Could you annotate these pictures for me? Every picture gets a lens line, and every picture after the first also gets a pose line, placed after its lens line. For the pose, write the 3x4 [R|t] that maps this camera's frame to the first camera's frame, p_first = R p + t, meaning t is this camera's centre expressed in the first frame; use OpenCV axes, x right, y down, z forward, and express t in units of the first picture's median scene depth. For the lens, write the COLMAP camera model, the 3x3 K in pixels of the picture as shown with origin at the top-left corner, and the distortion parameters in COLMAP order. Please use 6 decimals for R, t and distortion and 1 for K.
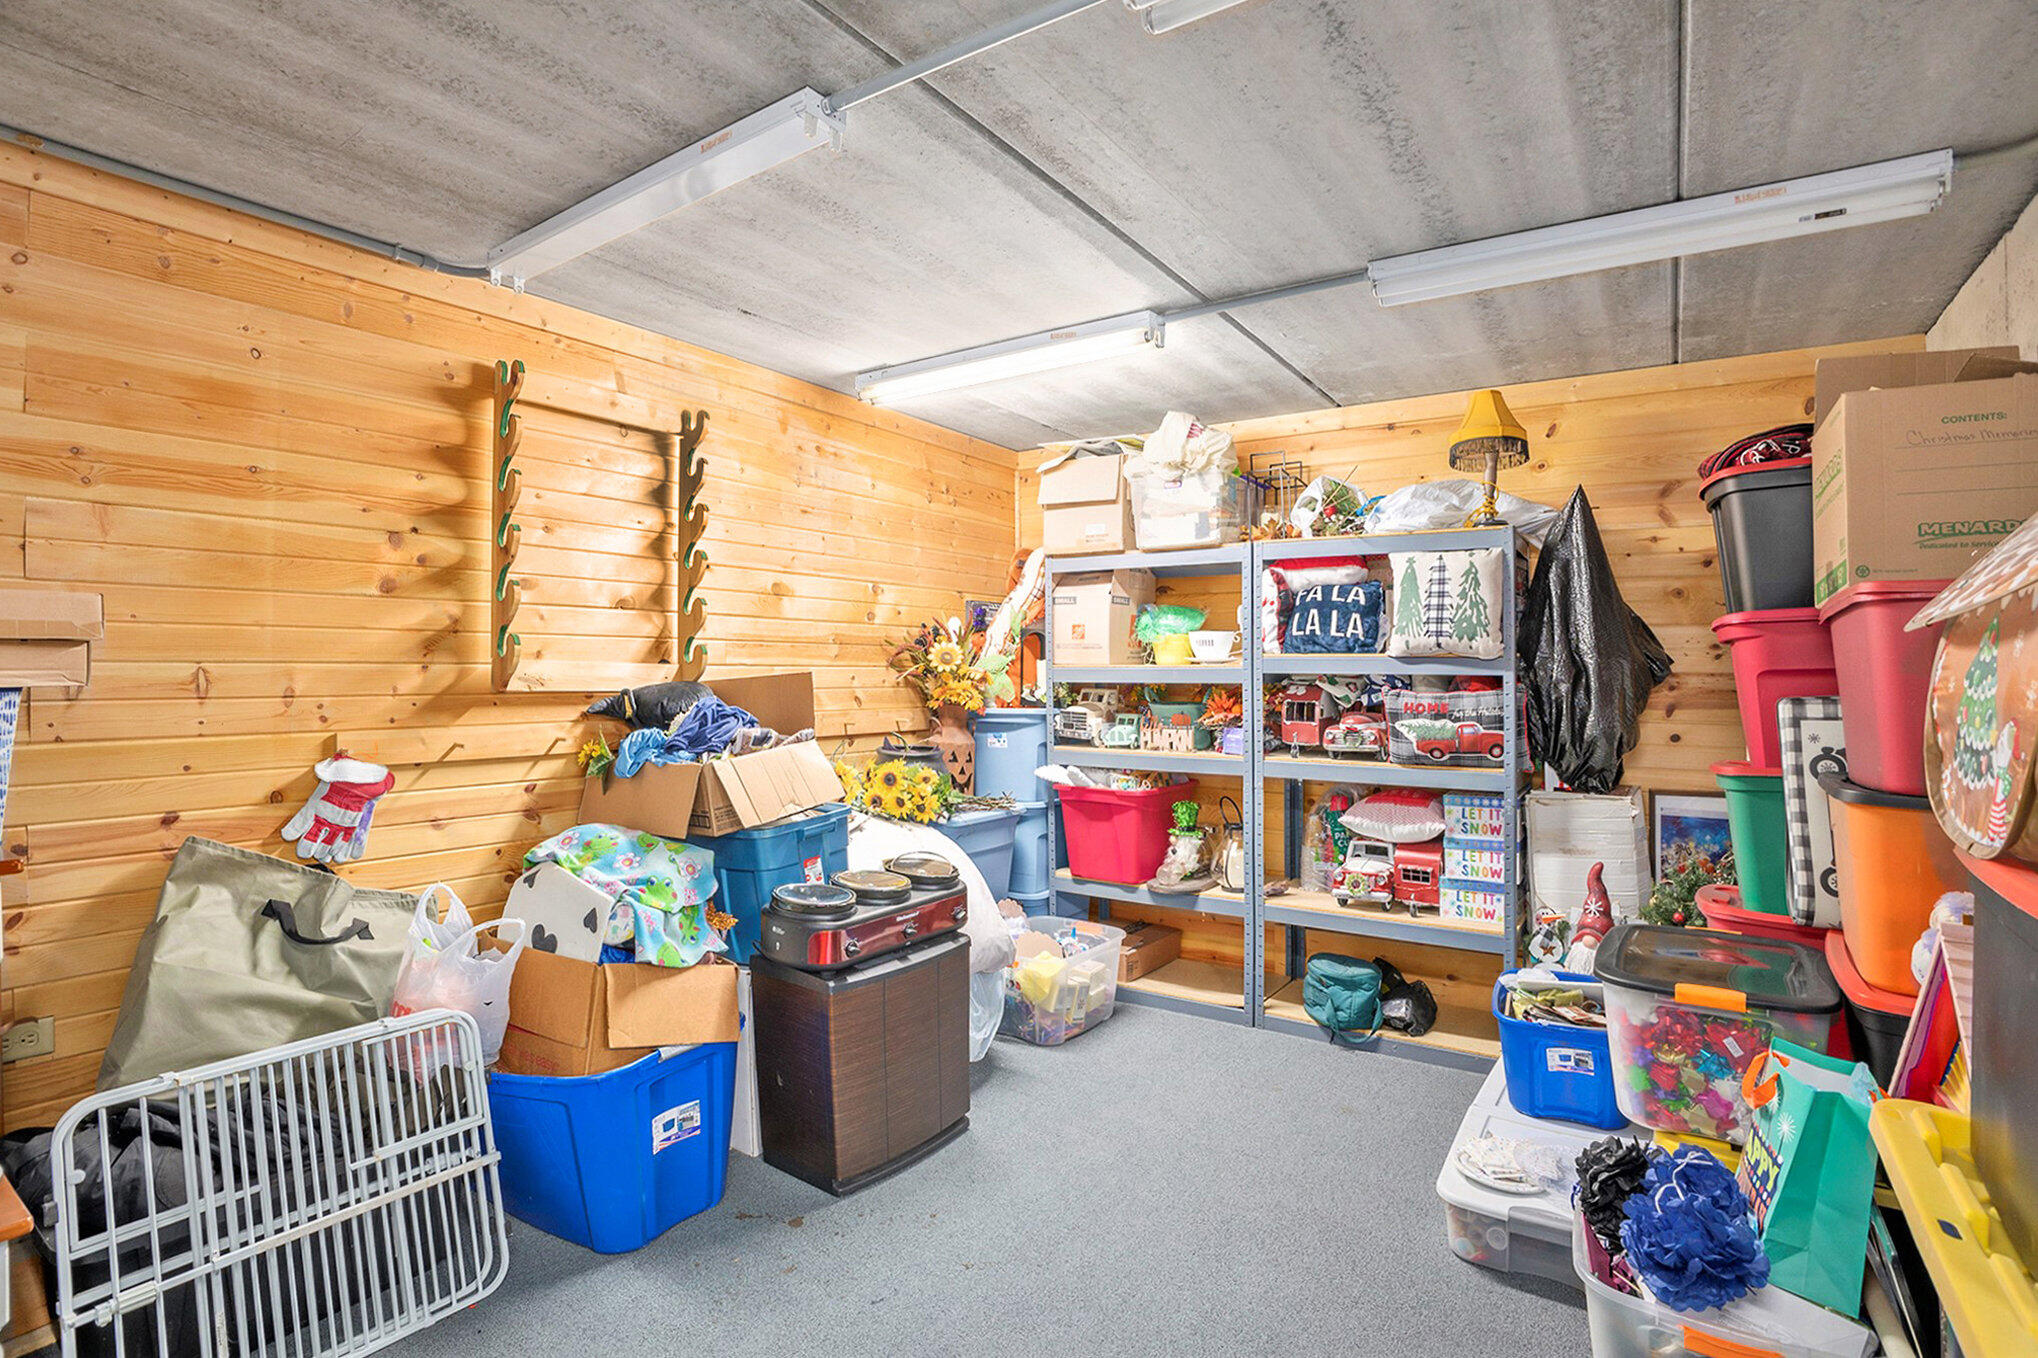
lens RADIAL K [[956.9, 0, 1003.9], [0, 956.9, 679.3], [0, 0, 1]] dist [-0.053553, 0.006825]
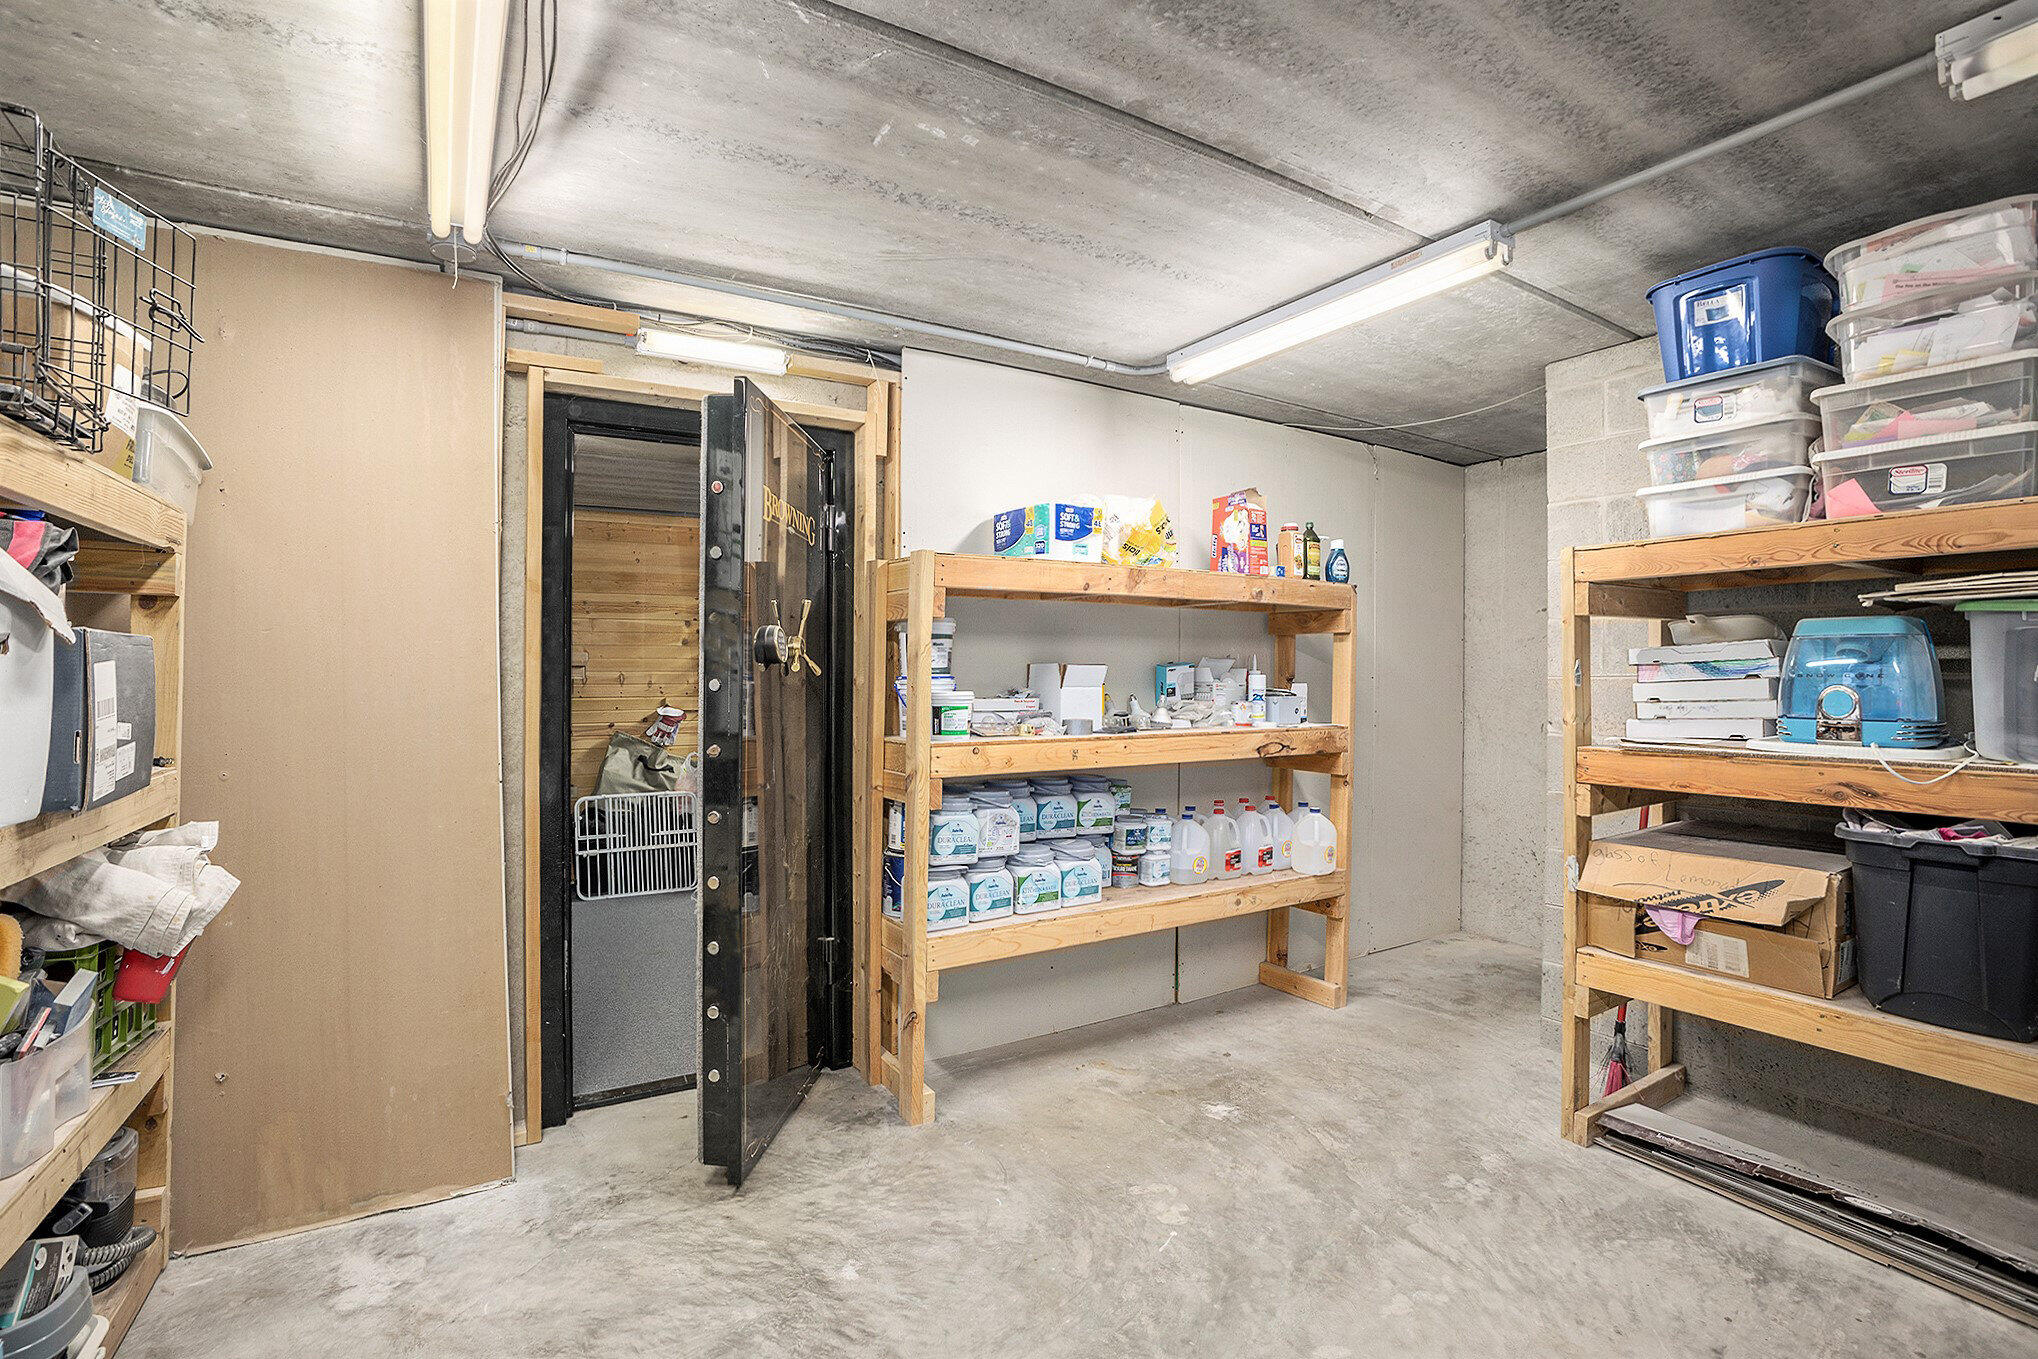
lens RADIAL K [[956.9, 0, 1028.4], [0, 956.9, 678.1], [0, 0, 1]] dist [-0.053553, 0.006825]
pose [[0.924201, -0.001172, -0.381904, 1.436386], [0.001002, 0.999999, -0.000645, 0.004288], [0.381904, 0.000213, 0.924202, -1.252891]]
